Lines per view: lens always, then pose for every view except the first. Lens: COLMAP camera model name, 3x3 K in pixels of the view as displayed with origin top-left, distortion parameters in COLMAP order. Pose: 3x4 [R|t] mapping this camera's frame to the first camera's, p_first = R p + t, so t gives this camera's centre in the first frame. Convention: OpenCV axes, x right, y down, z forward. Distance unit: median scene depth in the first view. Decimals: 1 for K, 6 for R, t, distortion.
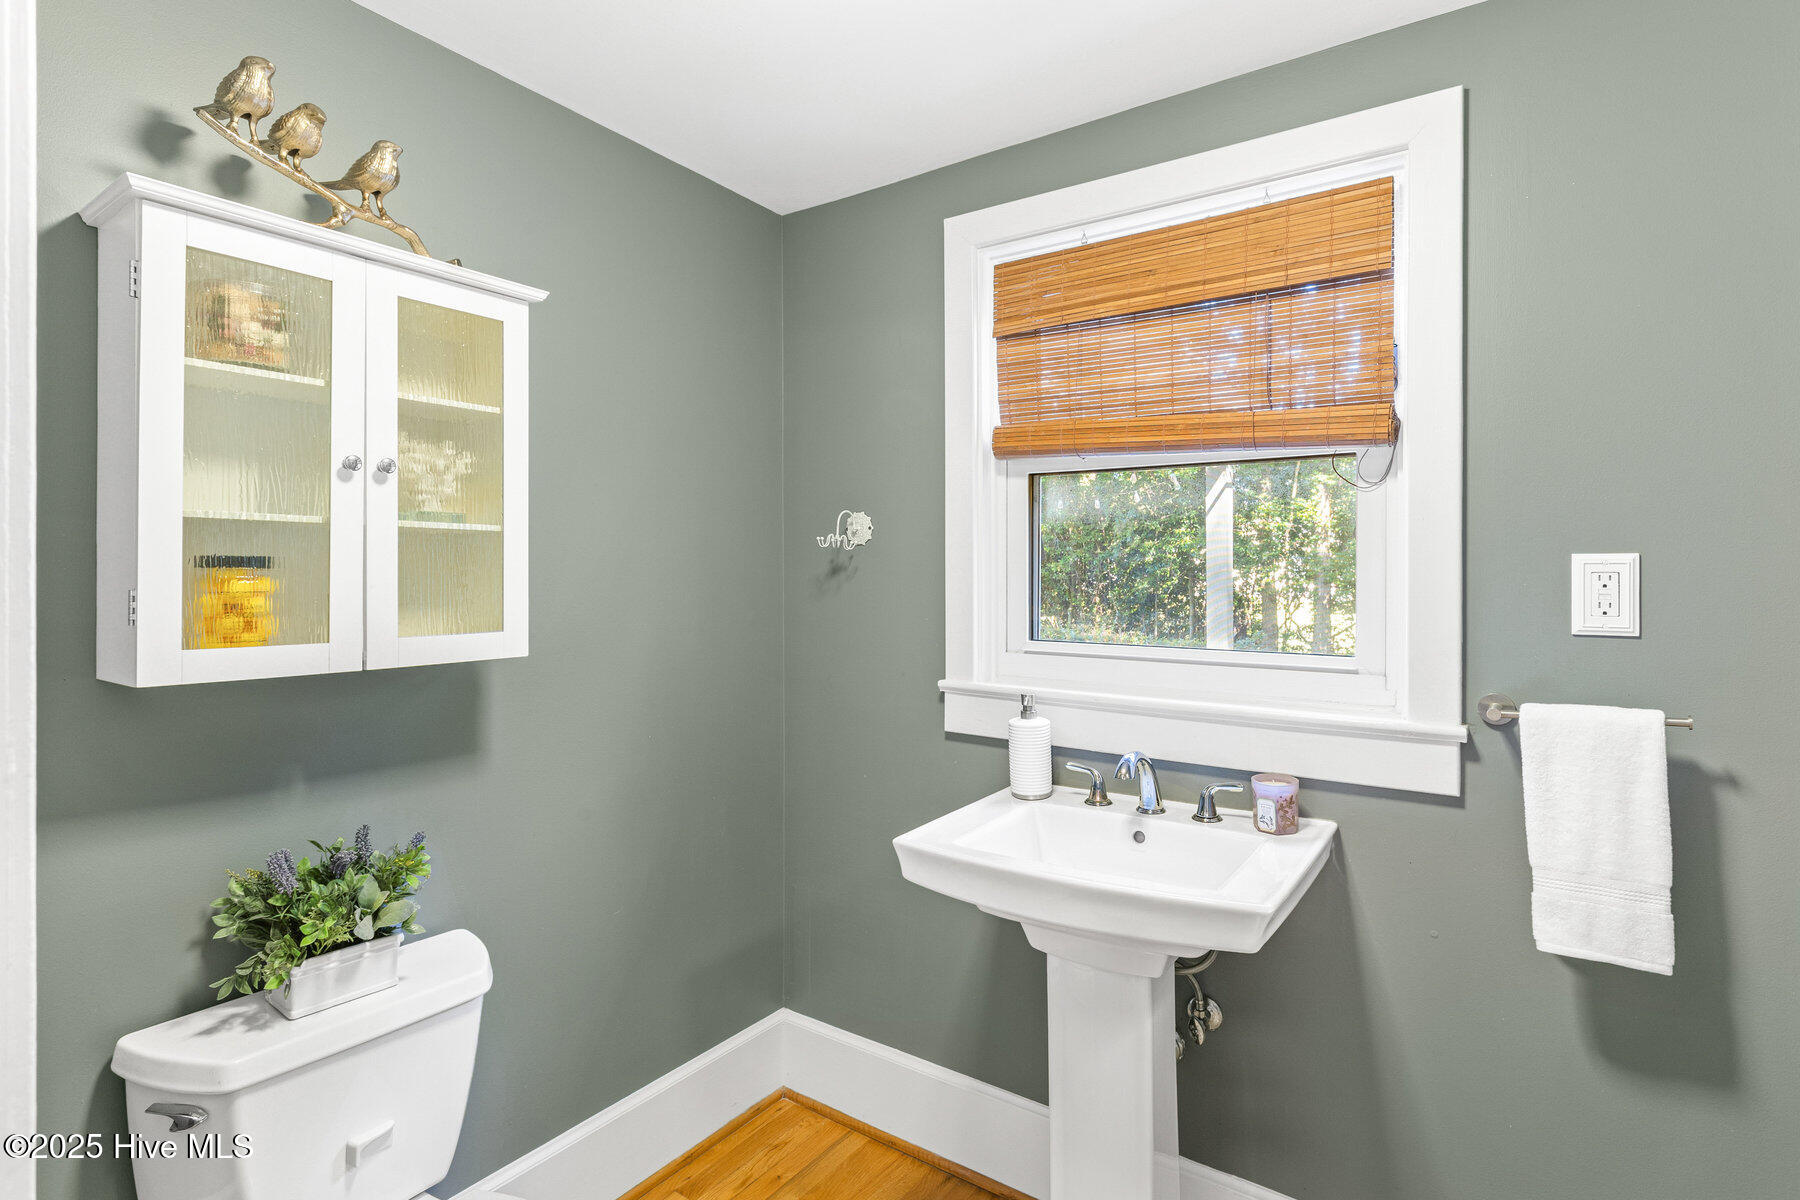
lens RADIAL K [[915.7, 0, 899.4], [0, 915.7, 589.1], [0, 0, 1]] dist [0.000236, 0.000002]
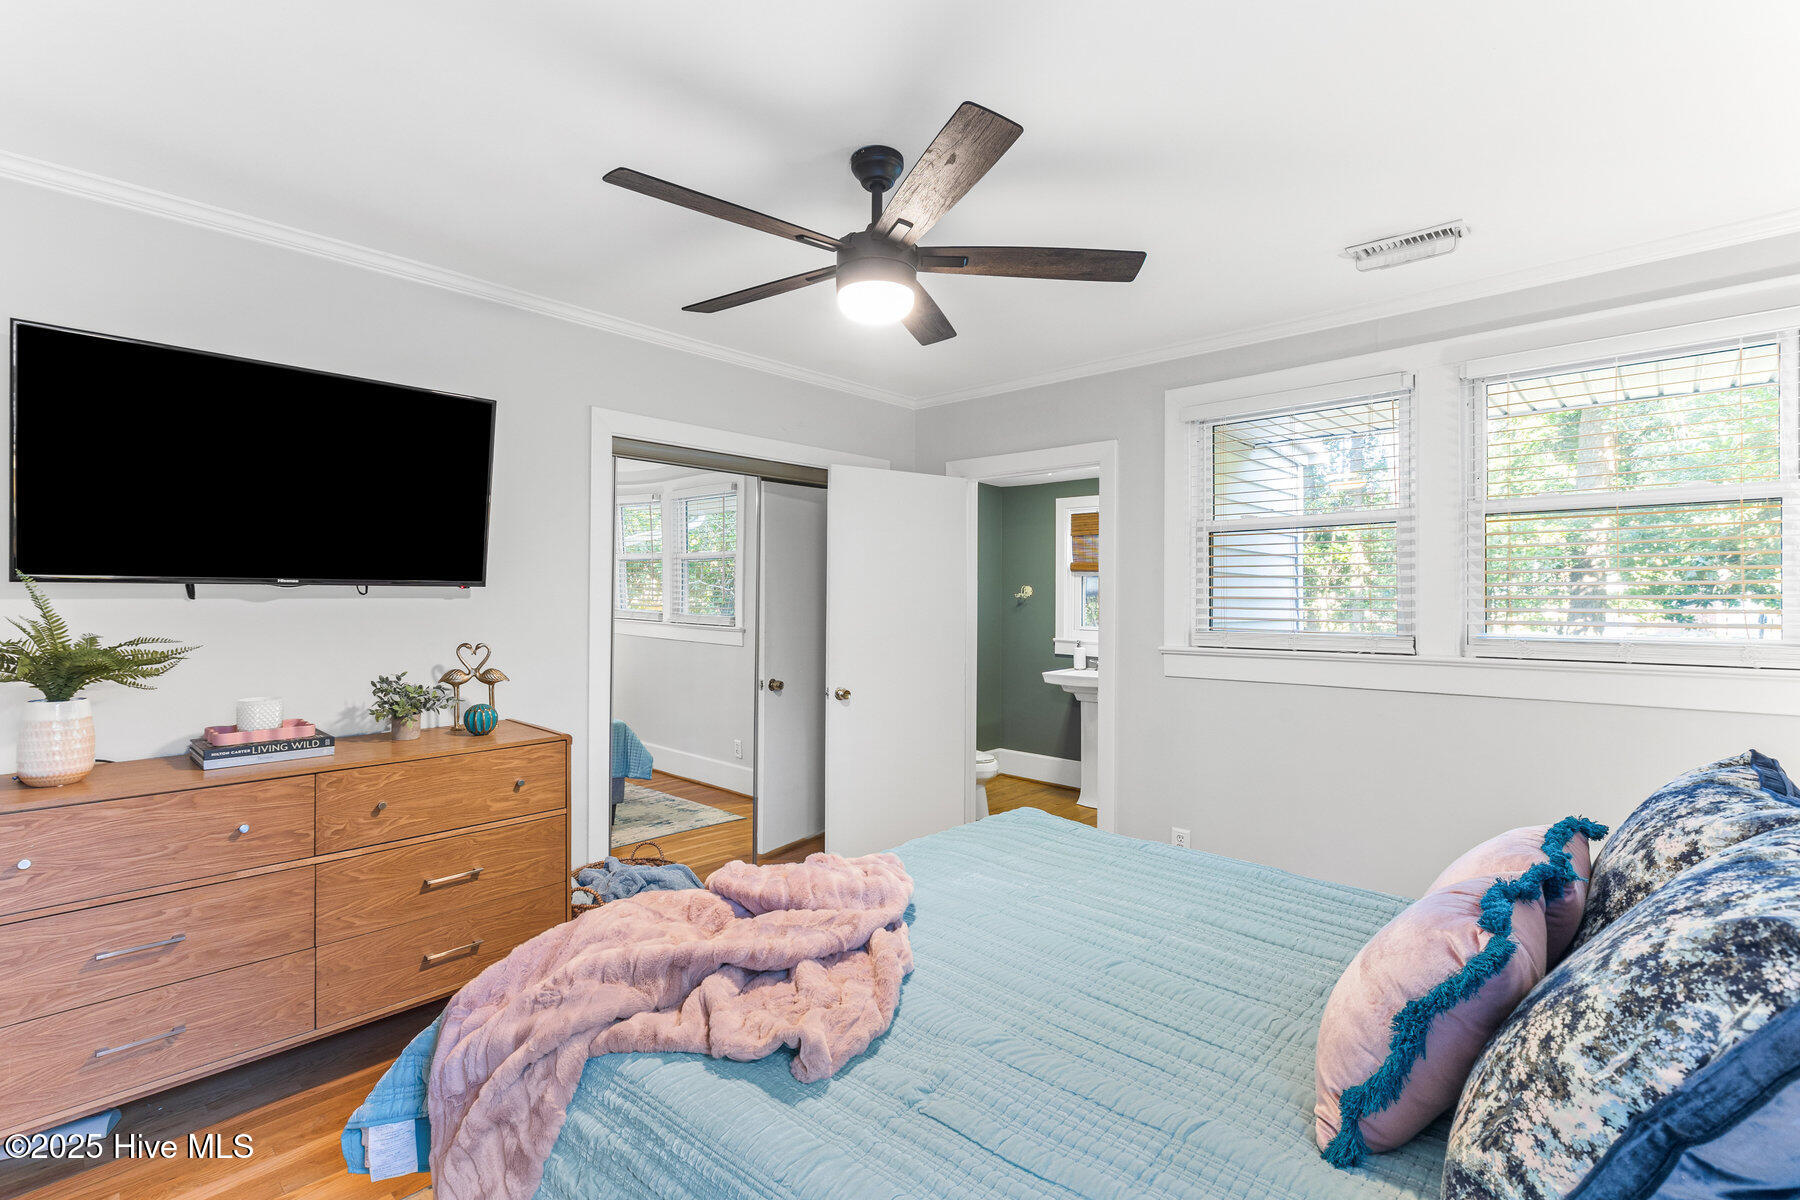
lens RADIAL K [[828.0, 0, 900.5], [0, 828.0, 599.5], [0, 0, 1]] dist [-0.000668, 0.000103]
pose [[0.991727, 0.010498, -0.127936, -0.124484], [-0.012325, 0.999833, -0.013491, 0.006380], [0.127773, 0.014956, 0.991691, -2.071260]]
